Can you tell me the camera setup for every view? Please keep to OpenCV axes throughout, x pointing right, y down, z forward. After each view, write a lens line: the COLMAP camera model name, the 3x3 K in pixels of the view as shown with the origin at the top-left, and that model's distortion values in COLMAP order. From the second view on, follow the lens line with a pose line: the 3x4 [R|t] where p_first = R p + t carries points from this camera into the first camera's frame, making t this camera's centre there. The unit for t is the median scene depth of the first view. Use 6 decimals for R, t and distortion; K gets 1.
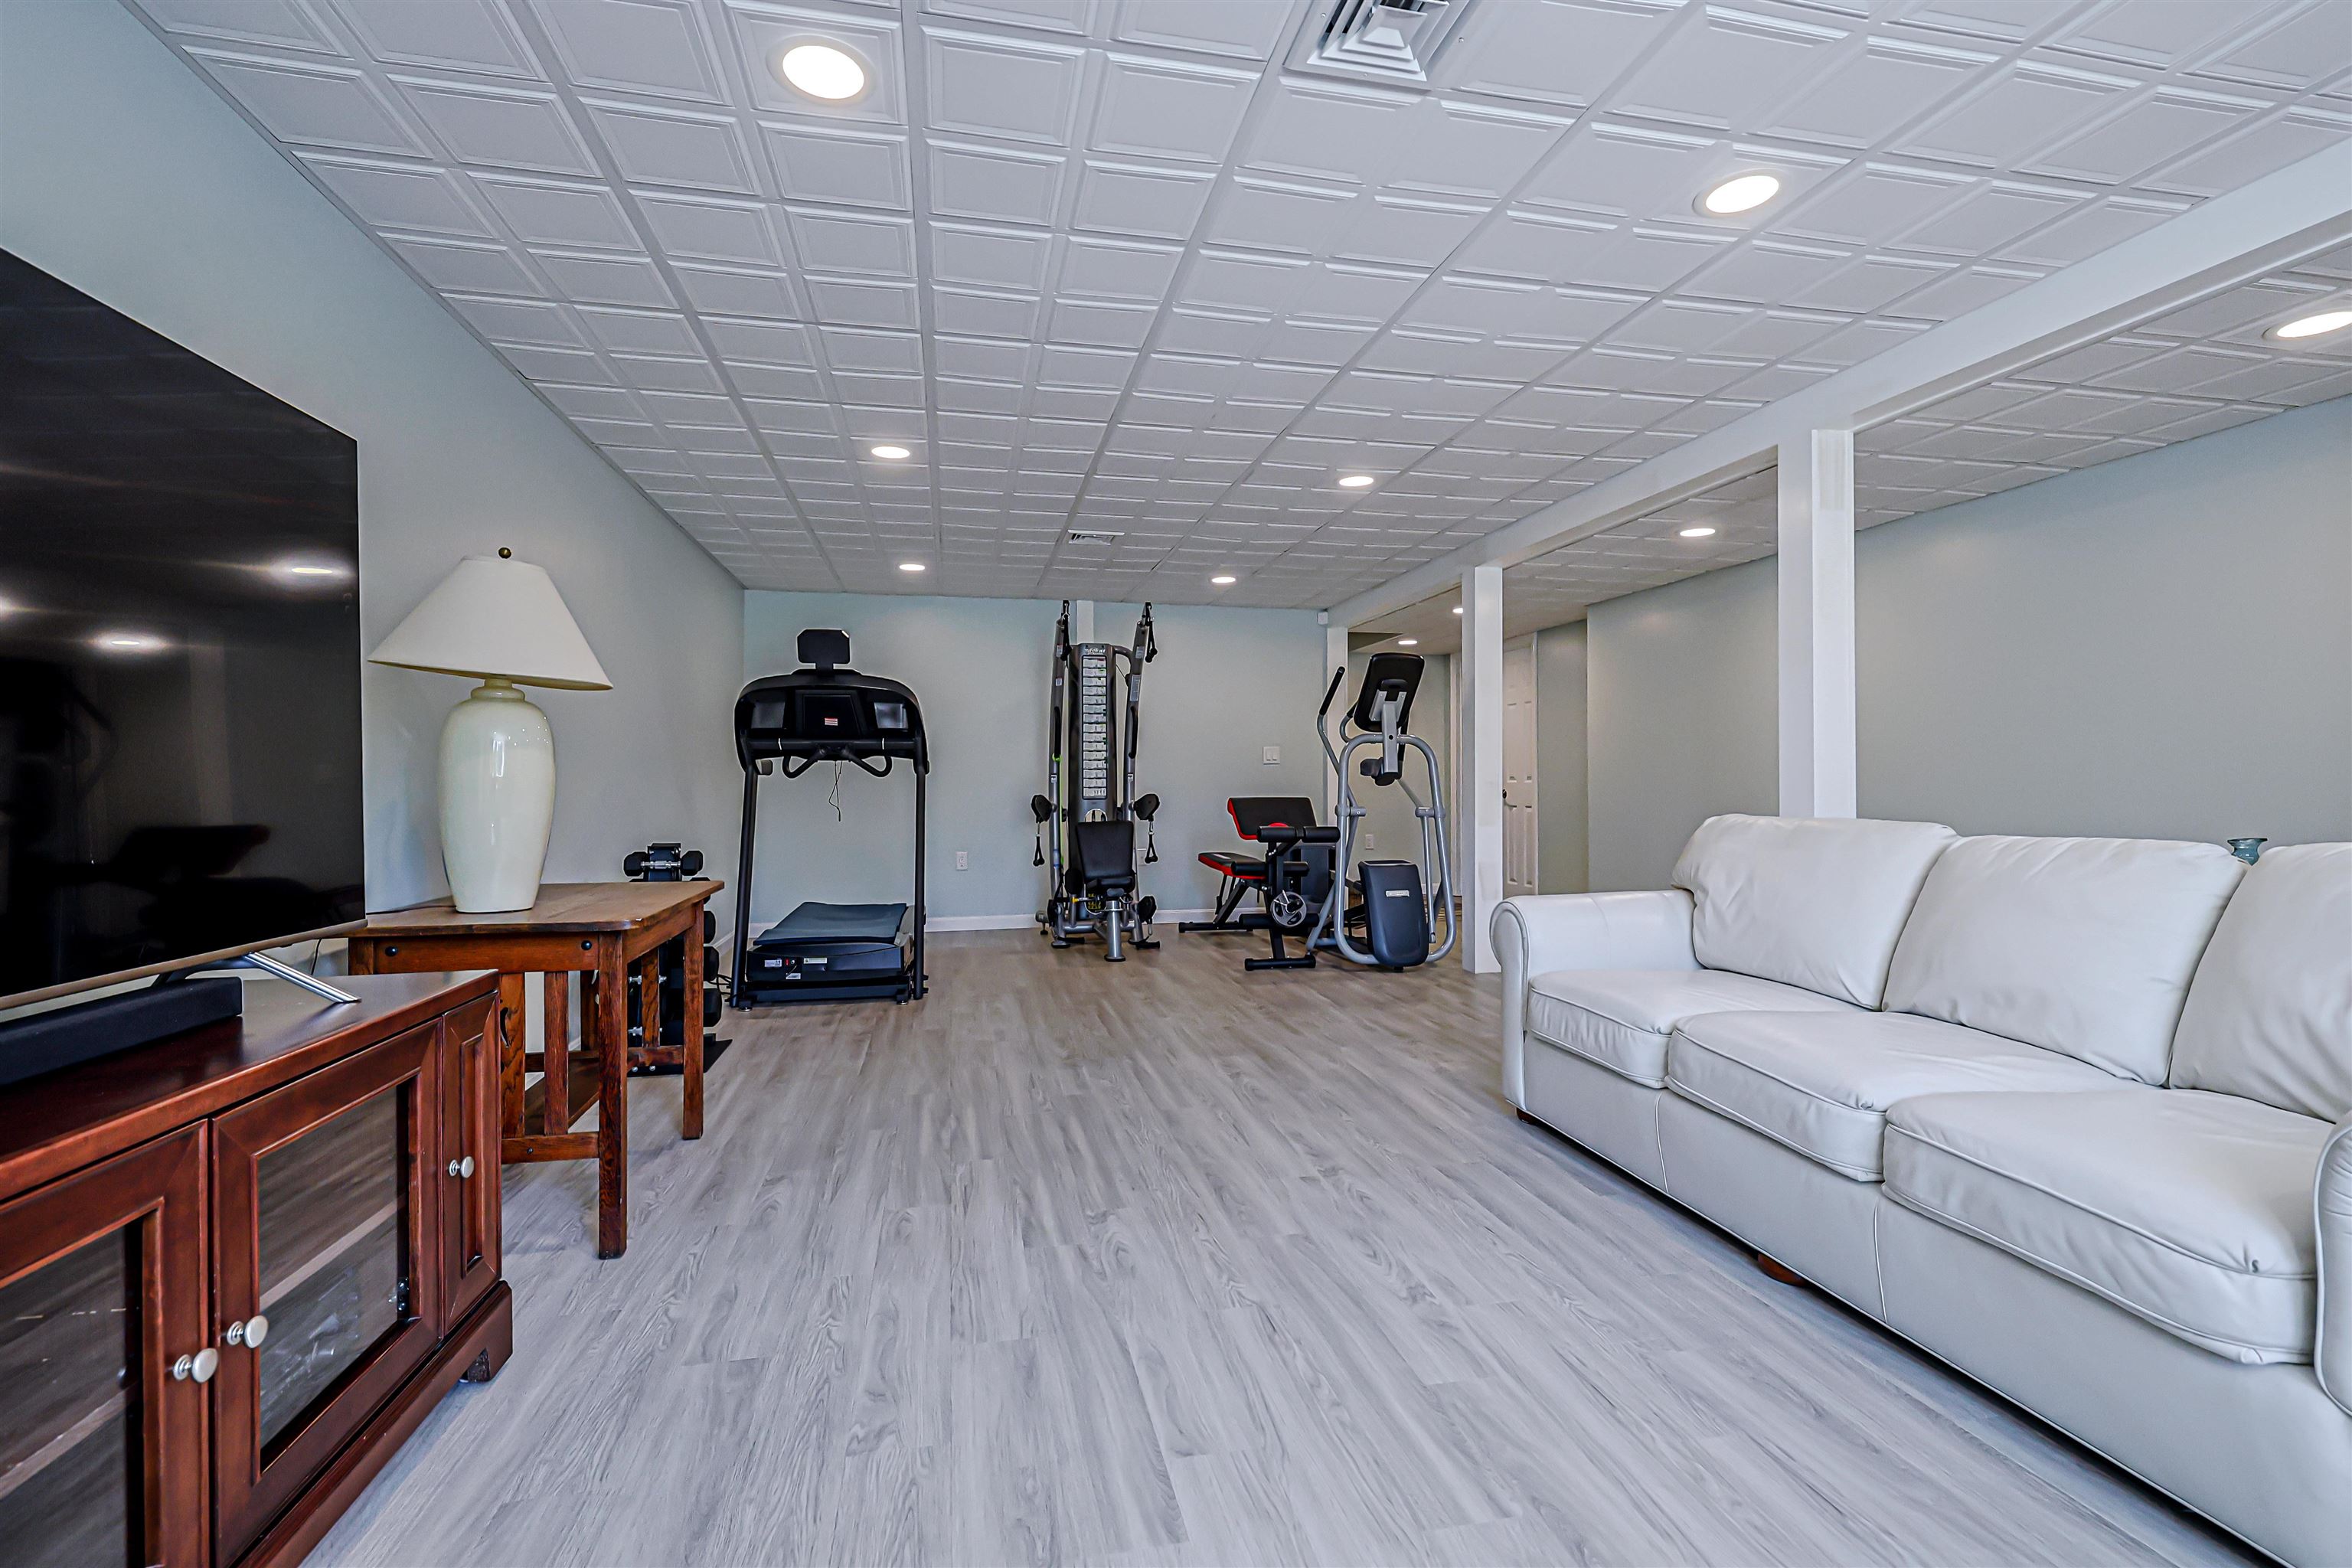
lens RADIAL K [[1047.0, 0, 1175.9], [0, 1047.0, 783.9], [0, 0, 1]] dist [-0.000012, 0.000374]
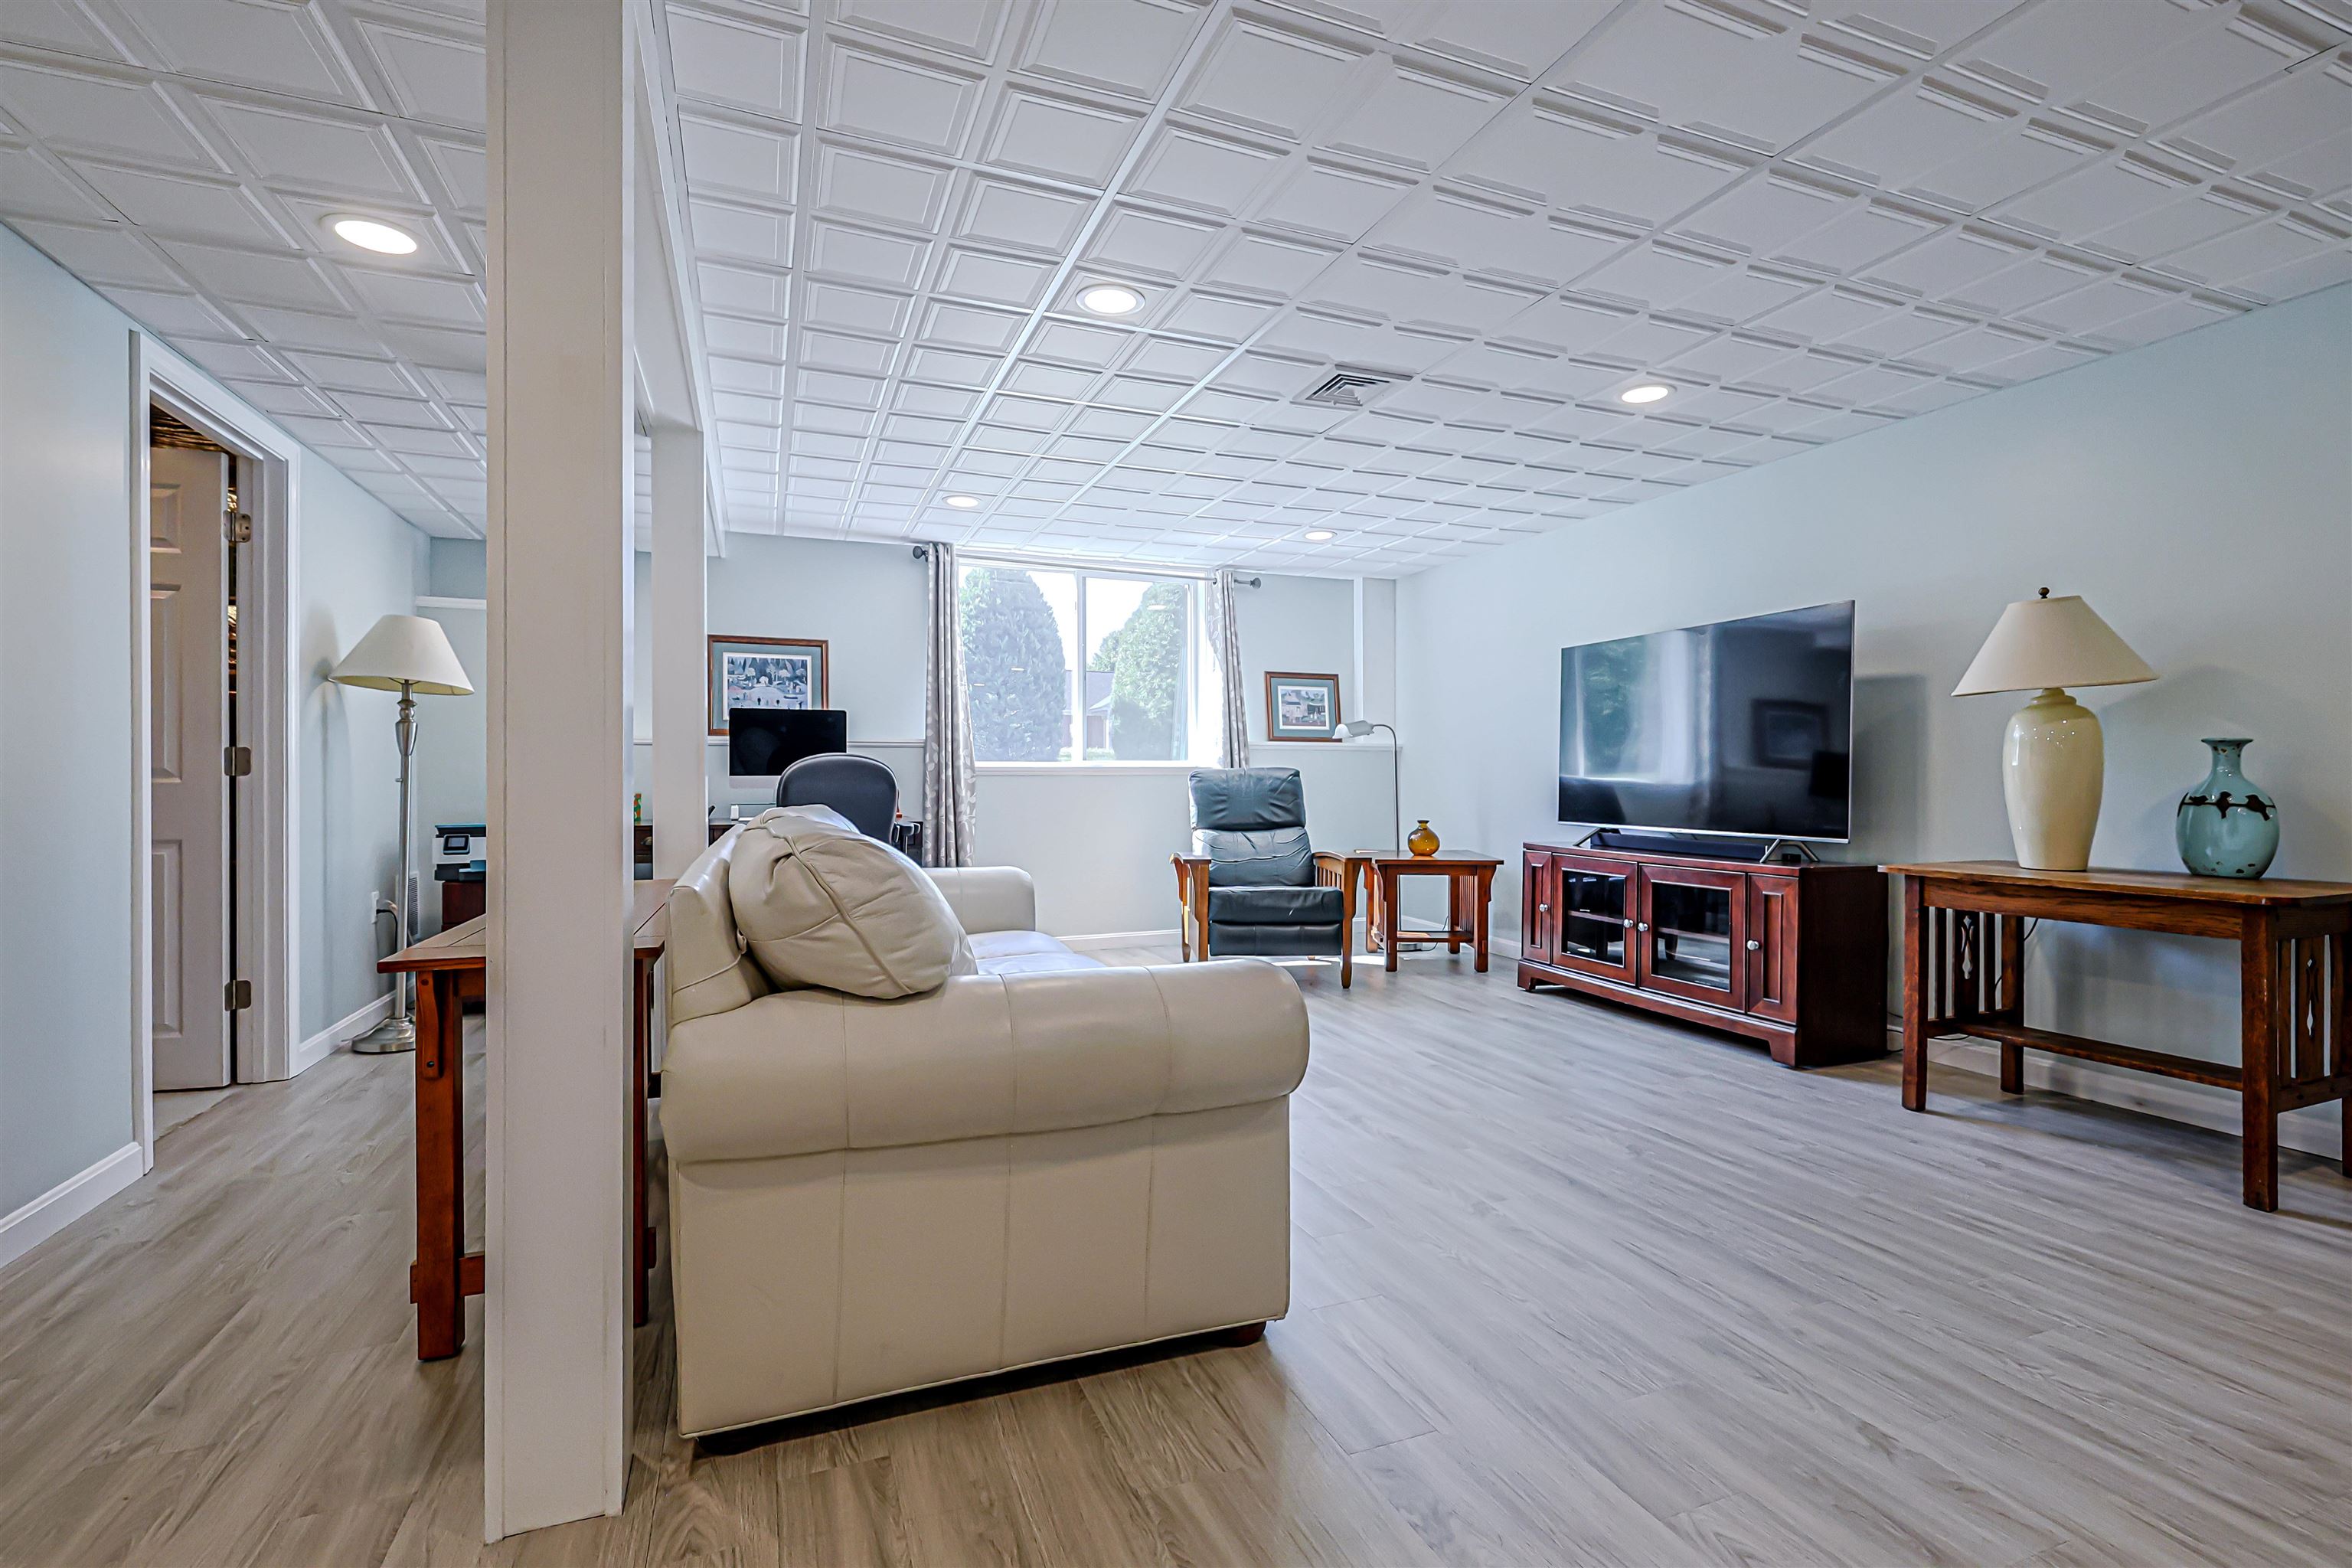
lens RADIAL K [[1047.0, 0, 1172.1], [0, 1047.0, 781.4], [0, 0, 1]] dist [-0.000012, 0.000374]
pose [[-0.985951, 0.002251, -0.167021, 0.558528], [0.001383, 0.999985, 0.005314, 0.003572], [0.167030, 0.005008, -0.985939, 1.846165]]
